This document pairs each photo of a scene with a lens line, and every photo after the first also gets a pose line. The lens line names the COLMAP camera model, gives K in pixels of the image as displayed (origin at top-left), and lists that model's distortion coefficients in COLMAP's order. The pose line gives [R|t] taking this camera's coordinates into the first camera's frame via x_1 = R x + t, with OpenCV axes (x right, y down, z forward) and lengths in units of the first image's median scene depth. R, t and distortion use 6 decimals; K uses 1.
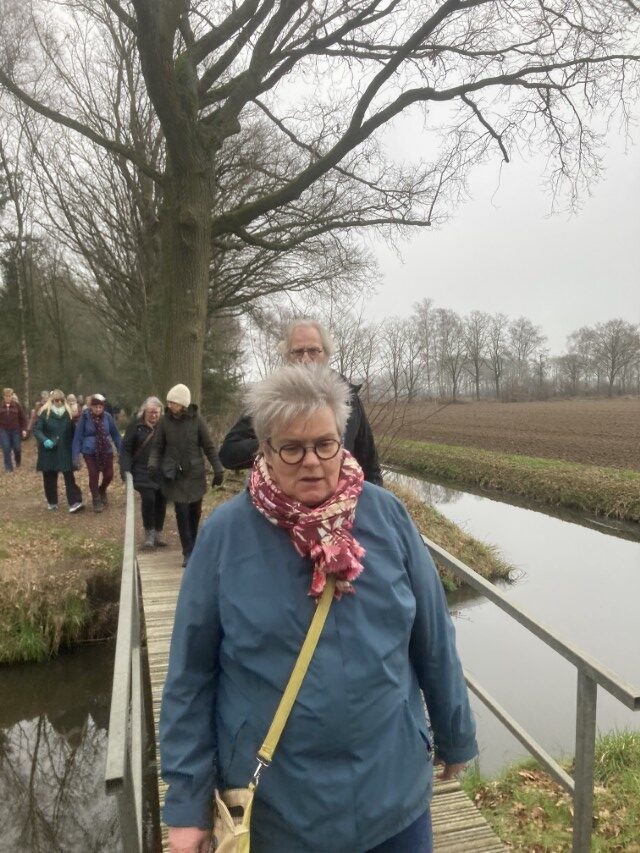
lens RADIAL K [[691.0, 0, 312.8], [0, 691.0, 438.0], [0, 0, 1]] dist [0.025833, -0.013568]
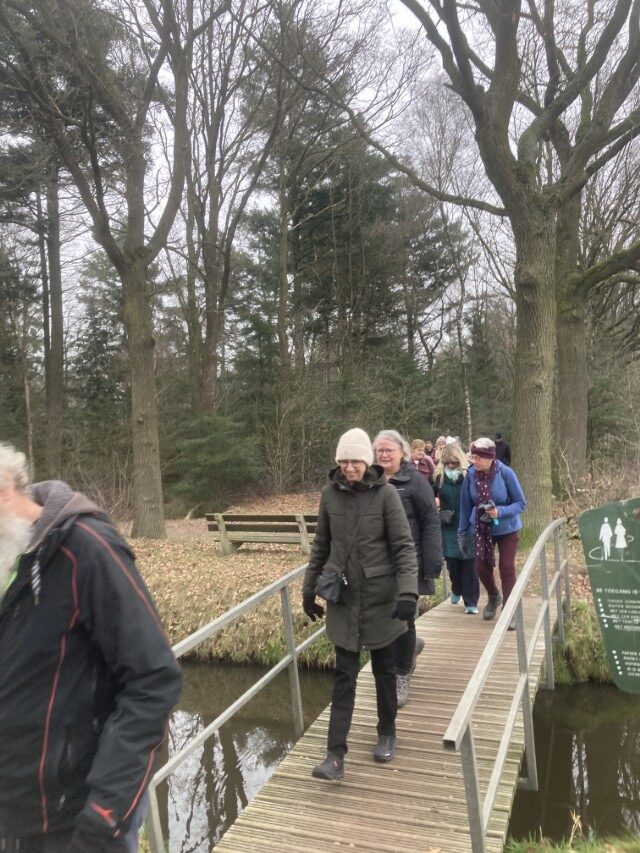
lens RADIAL K [[691.0, 0, 312.8], [0, 691.0, 438.0], [0, 0, 1]] dist [0.025833, -0.013568]
pose [[0.775360, -0.035838, -0.630502, 0.221603], [0.000861, 0.998448, -0.055694, -0.011614], [0.631519, 0.042640, 0.774187, -0.023929]]
